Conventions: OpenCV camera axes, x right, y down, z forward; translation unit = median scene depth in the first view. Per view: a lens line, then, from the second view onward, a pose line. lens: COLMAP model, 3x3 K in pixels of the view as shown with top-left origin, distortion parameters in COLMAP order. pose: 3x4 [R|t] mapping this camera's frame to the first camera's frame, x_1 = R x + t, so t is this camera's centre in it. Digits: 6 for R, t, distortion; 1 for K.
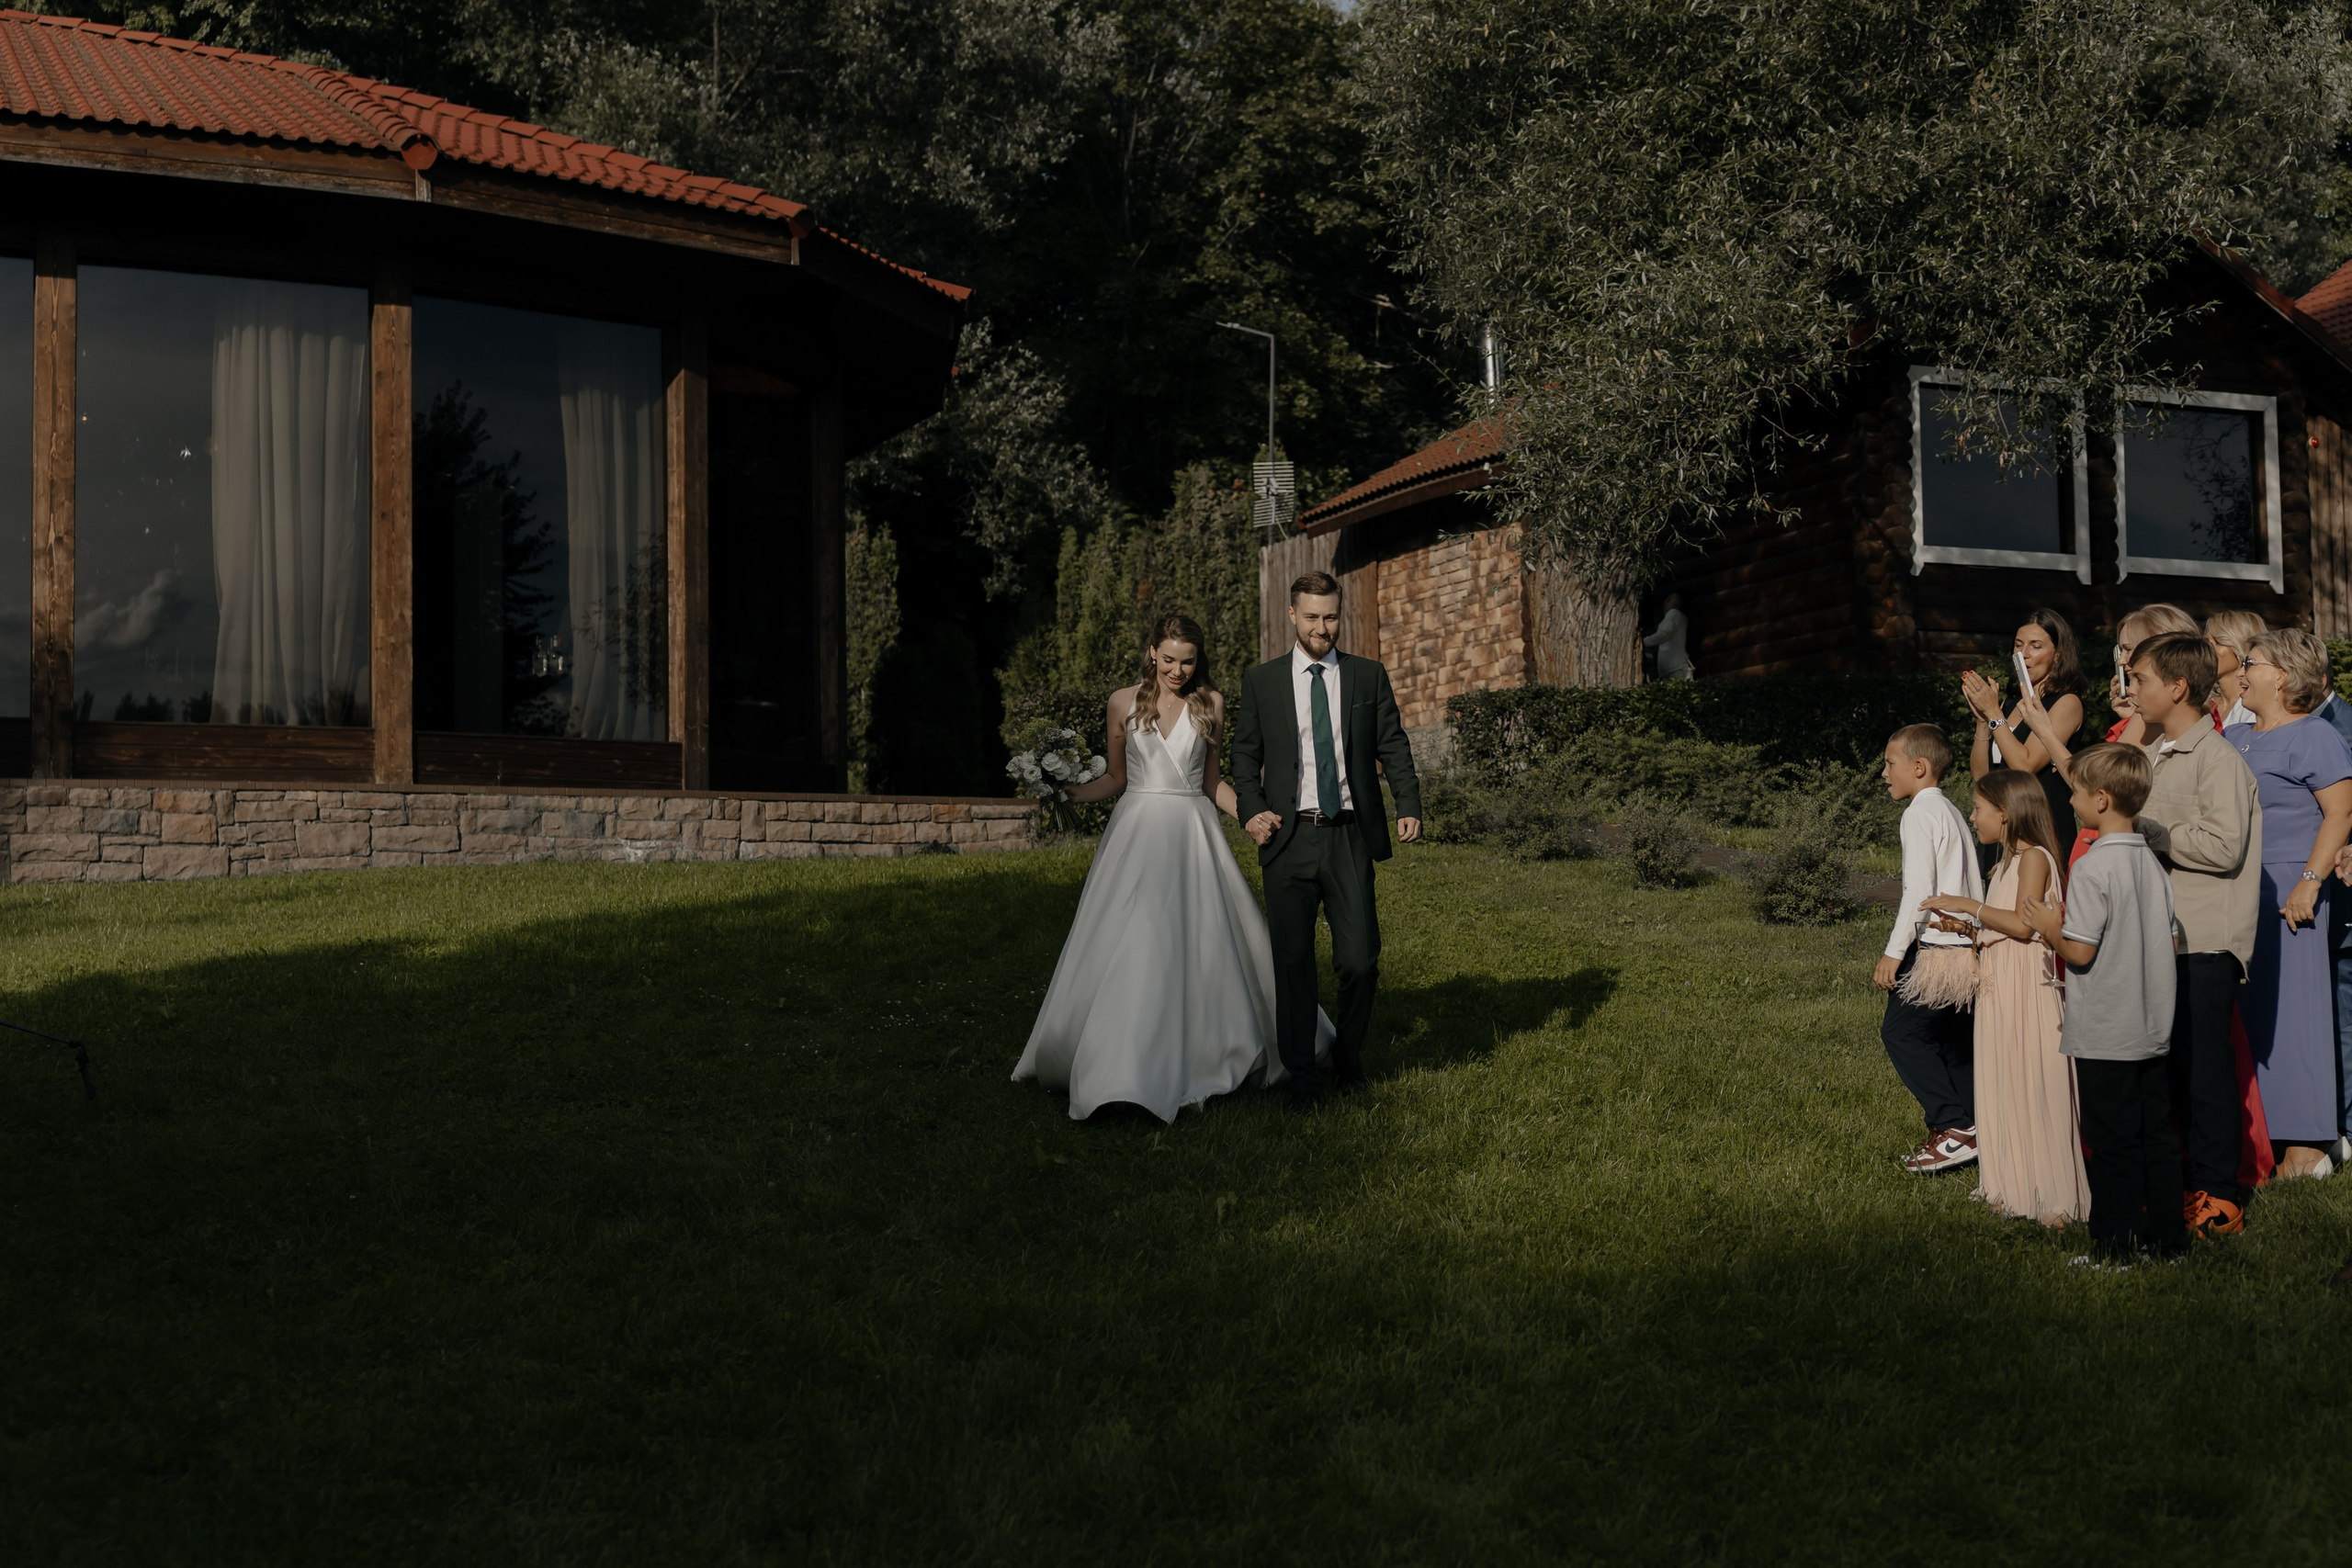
lens RADIAL K [[4649.2, 0, 1176.0], [0, 4649.2, 784.0], [0, 0, 1]] dist [0.224574, -0.435934]
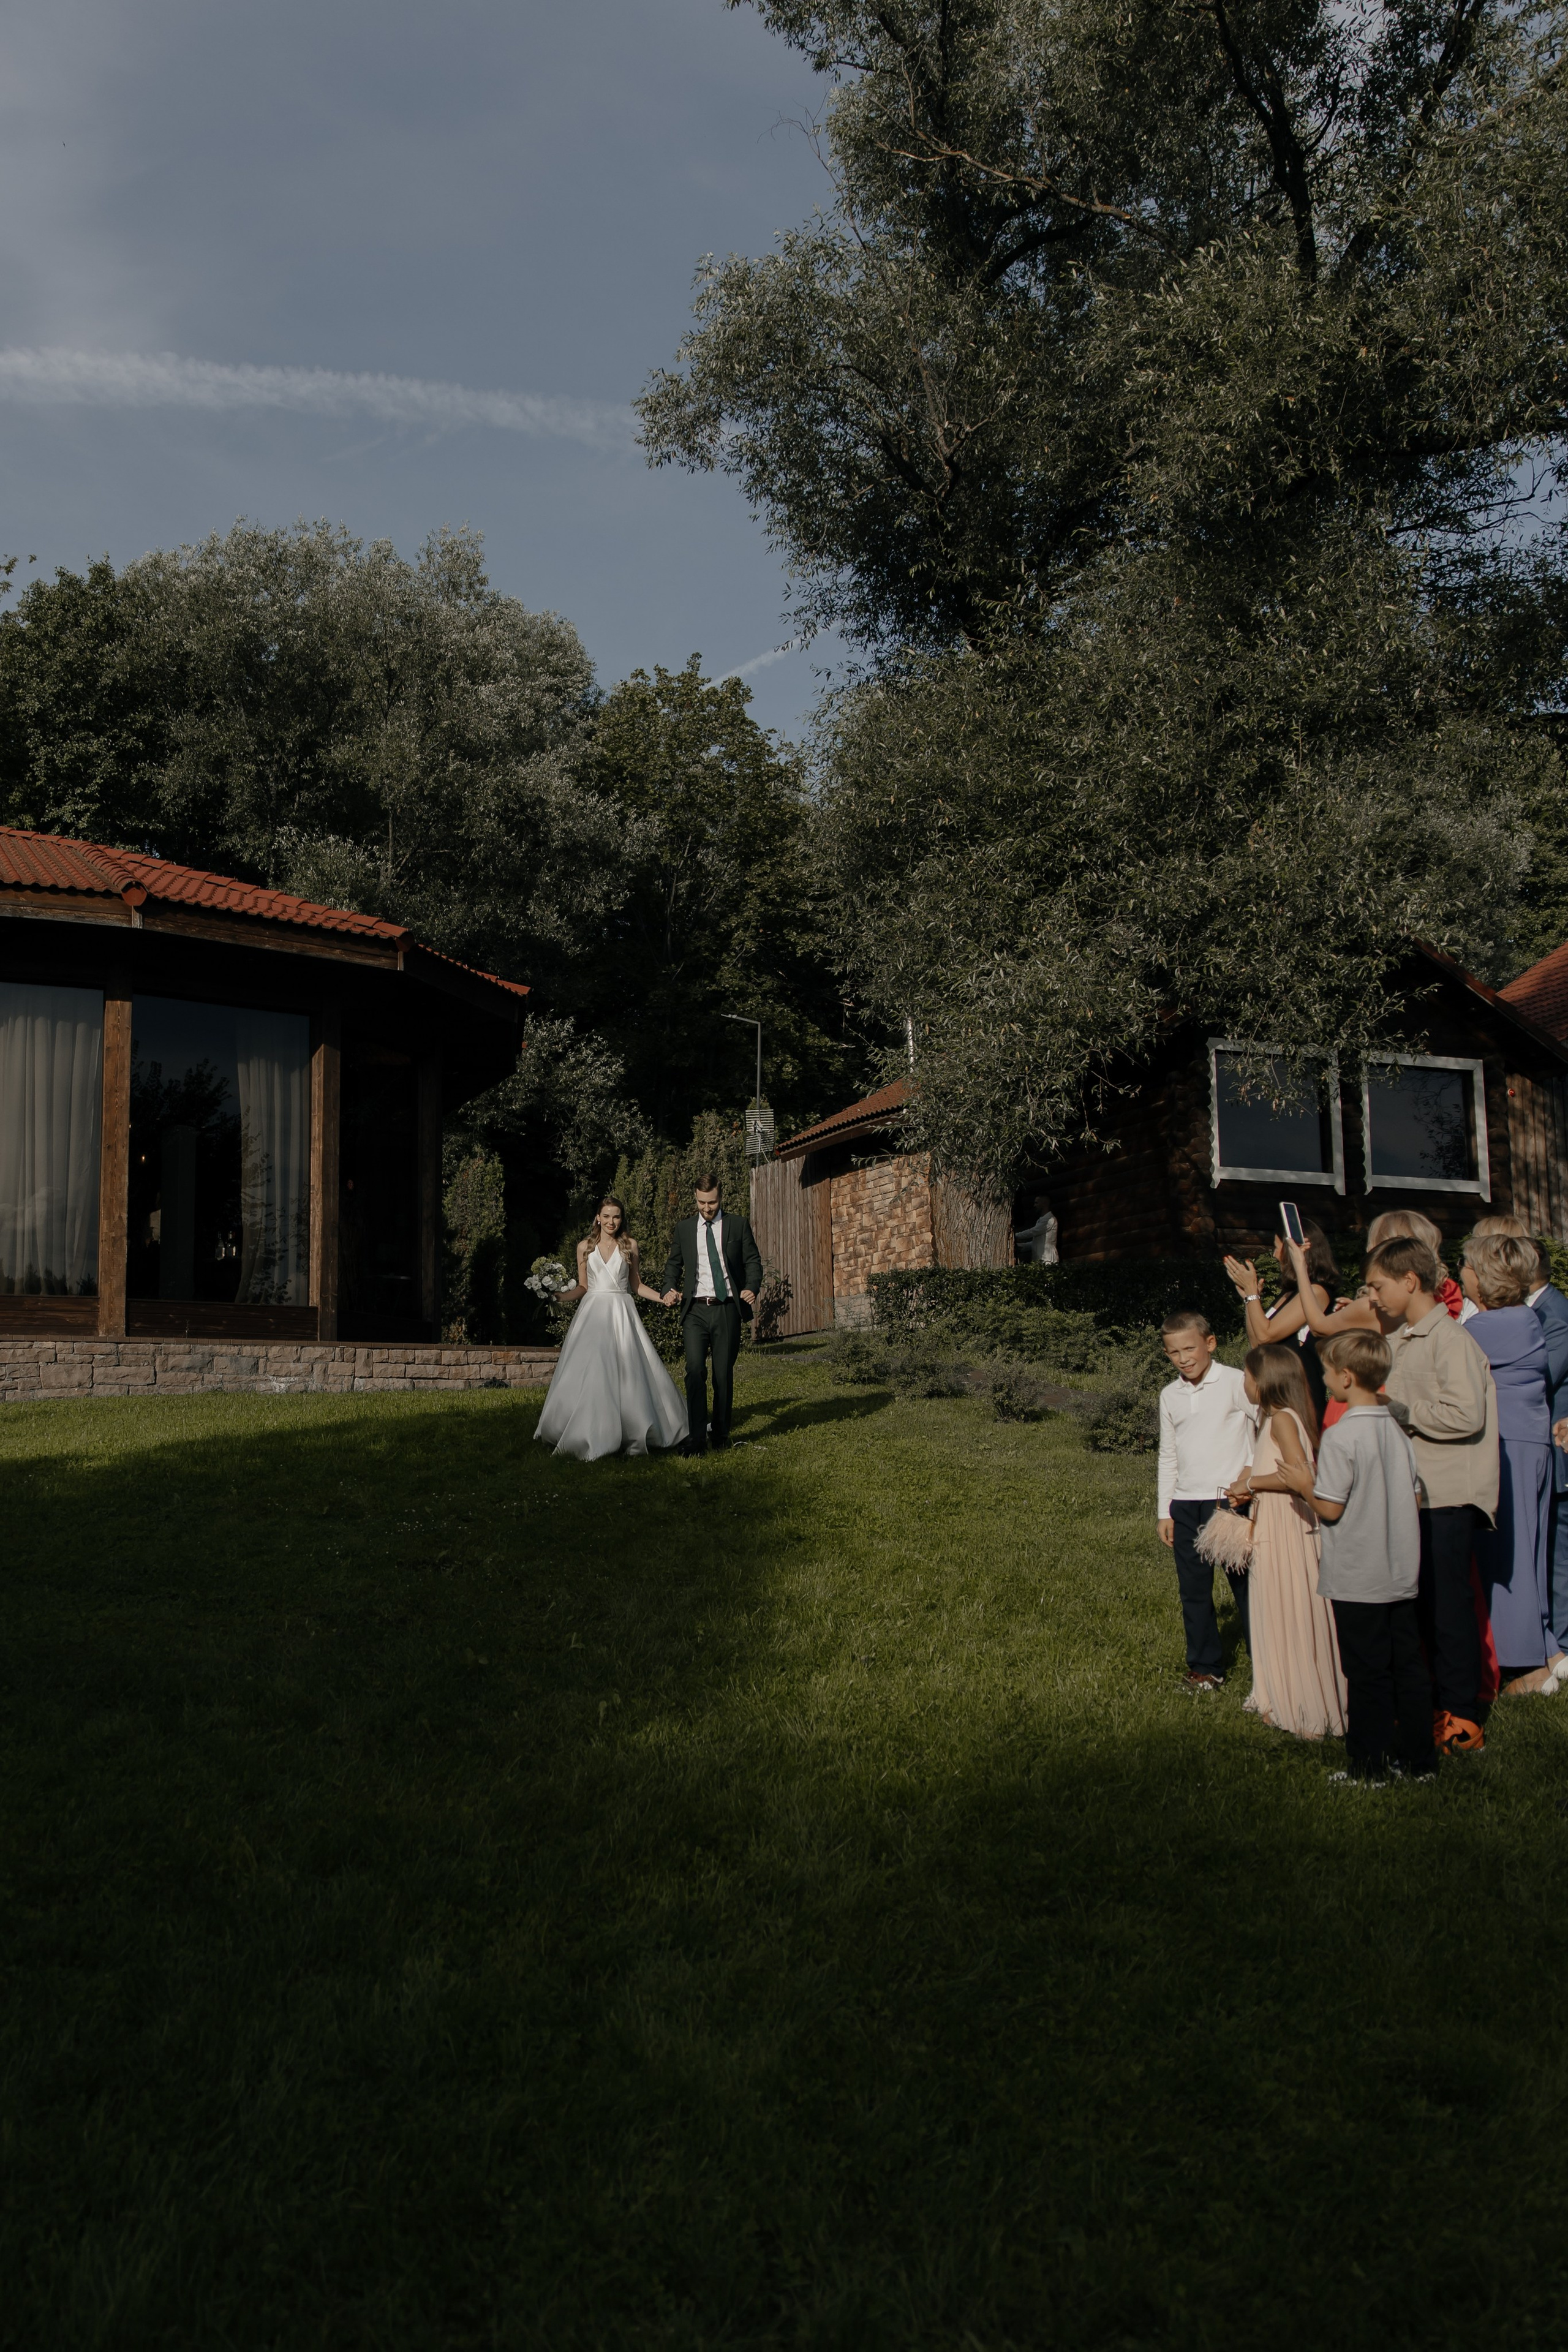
lens RADIAL K [[1739.1, 0, 784.0], [0, 1739.1, 1176.0], [0, 0, 1]] dist [0.097607, -0.051689]
pose [[0.991677, -0.002025, -0.128732, 0.101245], [-0.004997, 0.998517, -0.054205, -0.020058], [0.128651, 0.054397, 0.990197, 0.483443]]
